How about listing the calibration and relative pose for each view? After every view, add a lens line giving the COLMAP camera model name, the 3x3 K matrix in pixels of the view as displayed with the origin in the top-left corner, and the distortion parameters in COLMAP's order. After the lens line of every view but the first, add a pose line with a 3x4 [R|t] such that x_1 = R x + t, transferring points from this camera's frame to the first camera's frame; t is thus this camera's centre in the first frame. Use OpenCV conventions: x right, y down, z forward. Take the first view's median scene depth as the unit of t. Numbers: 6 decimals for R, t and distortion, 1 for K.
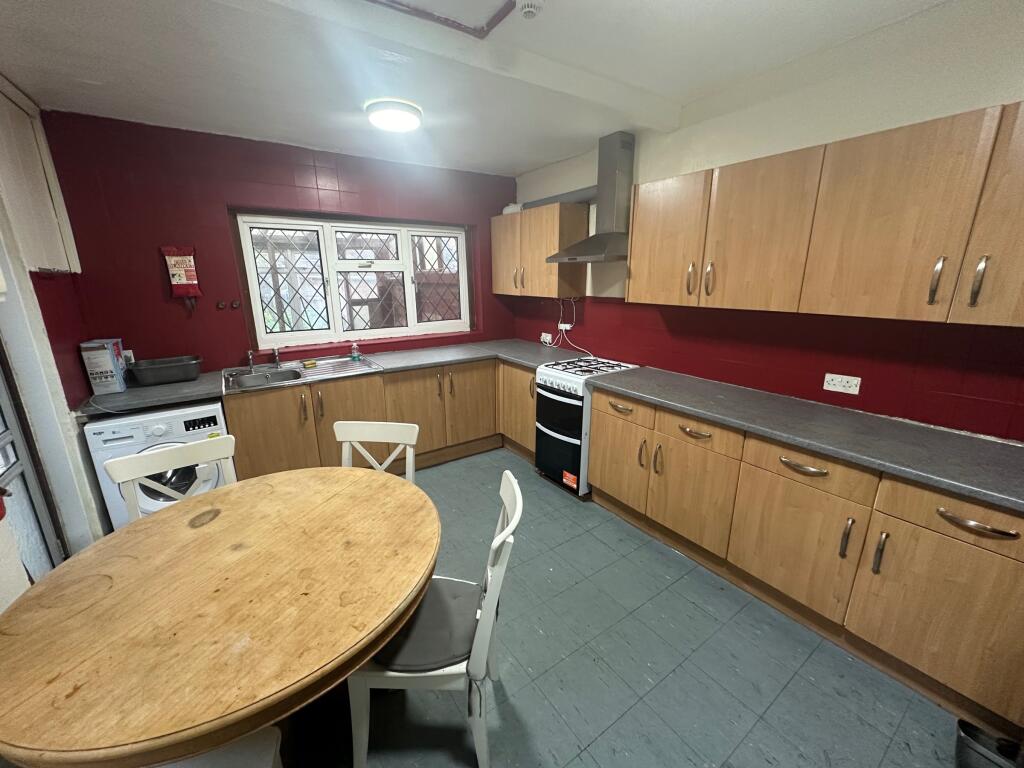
lens RADIAL K [[408.6, 0, 510.2], [0, 408.6, 381.9], [0, 0, 1]] dist [-0.001255, 0.000382]
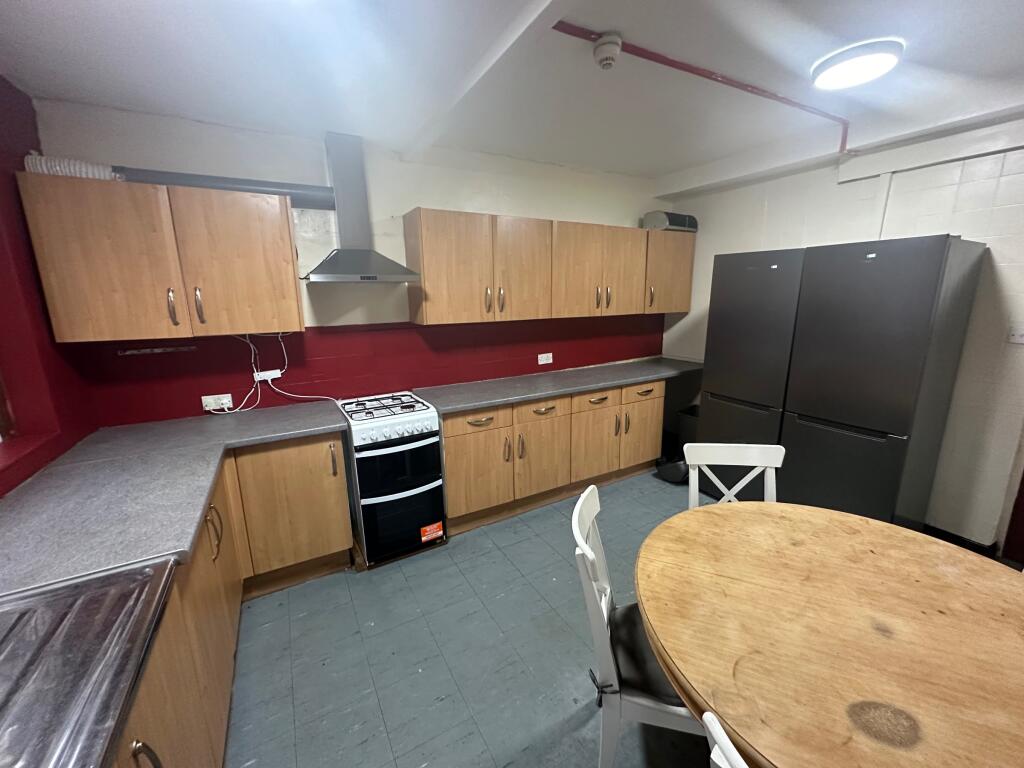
lens RADIAL K [[408.6, 0, 509.9], [0, 408.6, 384.6], [0, 0, 1]] dist [-0.001255, 0.000382]
pose [[0.082214, -0.203908, 0.975532, -0.790960], [0.270280, 0.946724, 0.175108, -0.206310], [-0.959265, 0.249271, 0.132946, 0.833742]]
